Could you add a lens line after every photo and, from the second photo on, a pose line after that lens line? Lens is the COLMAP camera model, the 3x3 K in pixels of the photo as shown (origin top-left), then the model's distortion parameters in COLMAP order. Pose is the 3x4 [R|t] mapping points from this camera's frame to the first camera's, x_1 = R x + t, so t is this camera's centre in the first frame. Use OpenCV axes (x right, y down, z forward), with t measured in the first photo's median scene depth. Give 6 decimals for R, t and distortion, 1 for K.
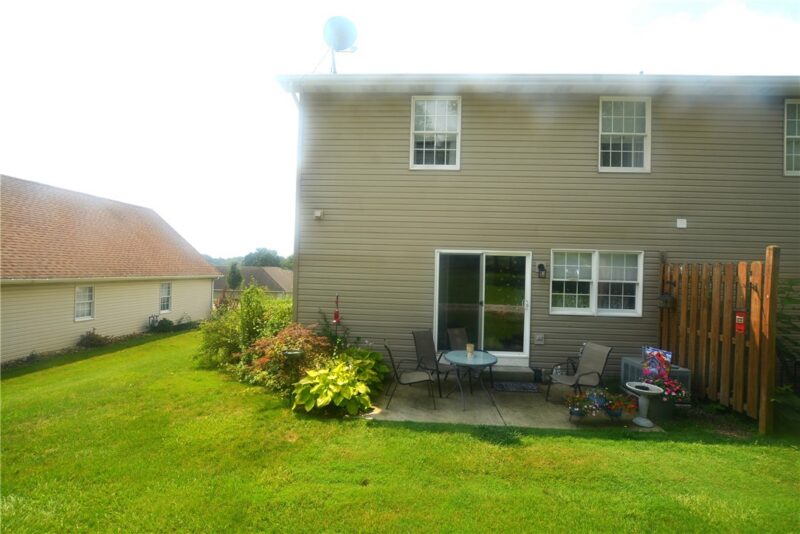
lens RADIAL K [[356.2, 0, 400.0], [0, 356.2, 267.0], [0, 0, 1]] dist [-0.025729, 0.000094]
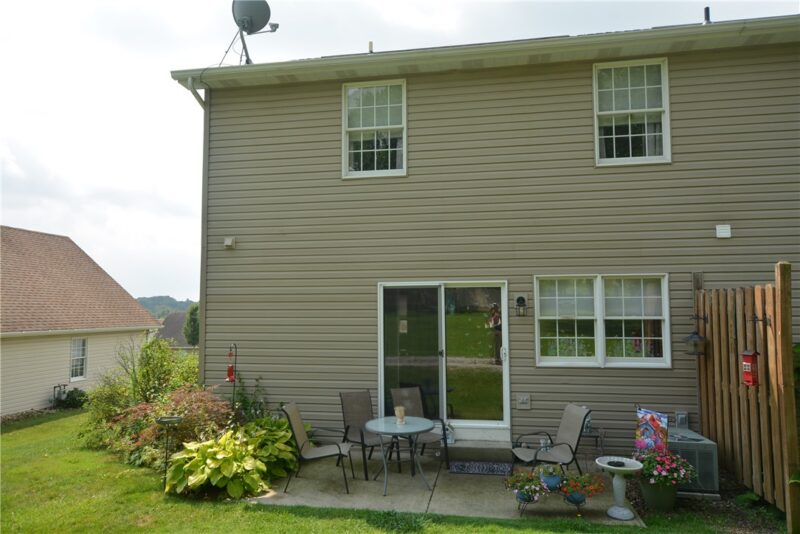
lens RADIAL K [[554.8, 0, 400.0], [0, 554.8, 267.0], [0, 0, 1]] dist [0.005619, 0.004964]
pose [[0.993119, -0.040342, -0.109942, 0.281719], [0.032534, 0.996880, -0.071912, 0.004540], [0.112500, 0.067840, 0.991333, -0.158694]]
